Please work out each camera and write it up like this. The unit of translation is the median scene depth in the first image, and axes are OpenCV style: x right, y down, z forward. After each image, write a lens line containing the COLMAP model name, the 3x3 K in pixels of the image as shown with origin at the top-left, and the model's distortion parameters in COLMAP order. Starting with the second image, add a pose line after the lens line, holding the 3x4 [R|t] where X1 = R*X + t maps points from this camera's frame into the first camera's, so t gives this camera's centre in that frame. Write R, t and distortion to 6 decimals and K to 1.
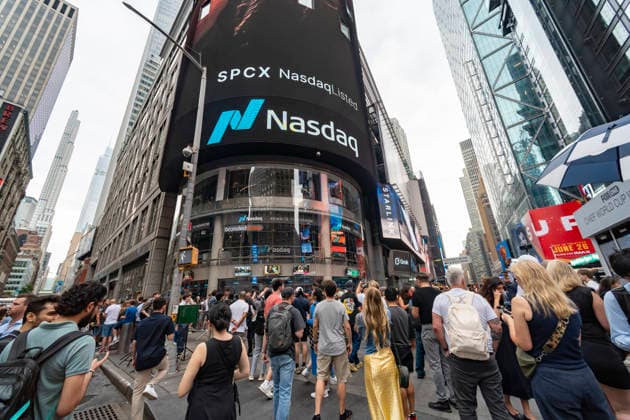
lens RADIAL K [[241.1, 0, 316.2], [0, 241.1, 209.3], [0, 0, 1]] dist [0.010318, 0.000613]
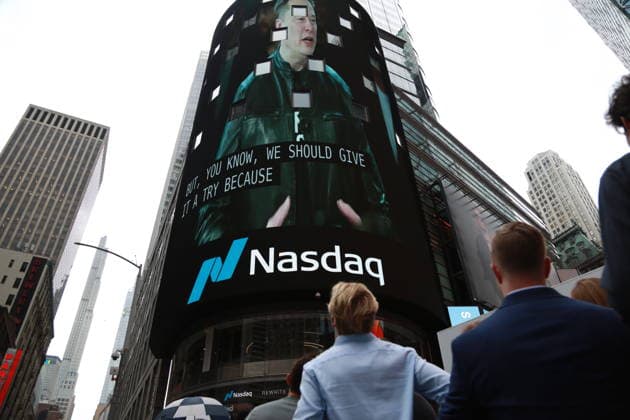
lens RADIAL K [[418.3, 0, 320.6], [0, 418.3, 217.9], [0, 0, 1]] dist [-0.110342, 0.074994]
pose [[0.947424, -0.192325, -0.255733, 0.325475], [0.114604, 0.950146, -0.289981, -0.069593], [0.298754, 0.245427, 0.922232, -0.197352]]
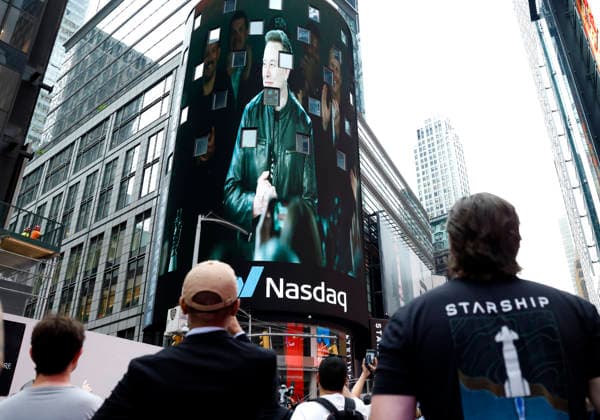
lens RADIAL K [[501.9, 0, 363.1], [0, 501.9, 192.7], [0, 0, 1]] dist [-0.110523, 0.080411]
pose [[0.989553, 0.053042, 0.134059, -0.072723], [-0.035711, 0.991062, -0.128532, -0.431834], [-0.139678, 0.122402, 0.982603, -1.174771]]
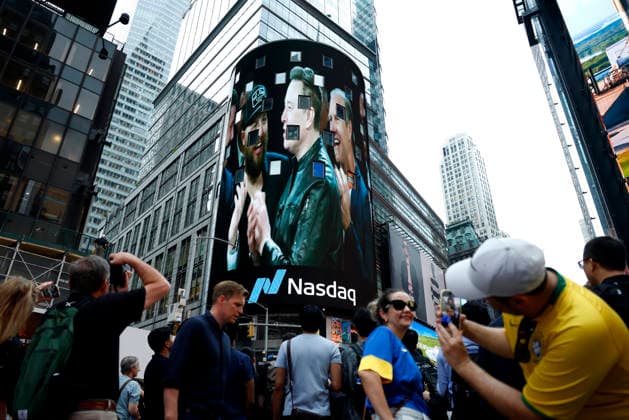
lens RADIAL K [[417.6, 0, 318.4], [0, 417.6, 209.7], [0, 0, 1]] dist [-0.110342, 0.074994]
pose [[0.997470, 0.013456, -0.069801, 0.117154], [-0.021181, 0.993579, -0.111139, -0.450660], [0.067857, 0.112336, 0.991351, -1.223666]]
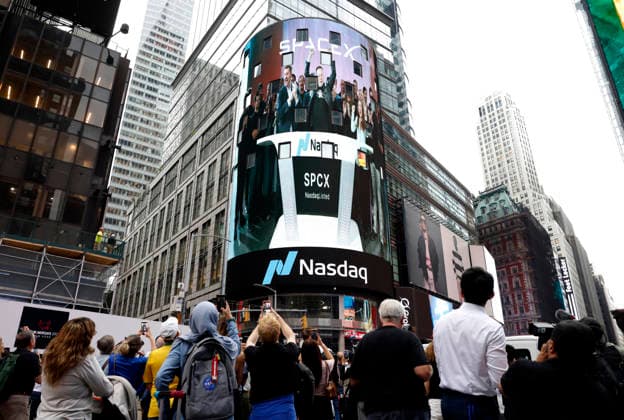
lens RADIAL K [[433.8, 0, 313.4], [0, 433.8, 204.6], [0, 0, 1]] dist [-0.101375, 0.052531]
pose [[0.986245, -0.024725, -0.163433, 0.267186], [0.016778, 0.998617, -0.049829, -0.508414], [0.164439, 0.046401, 0.985295, -1.347814]]
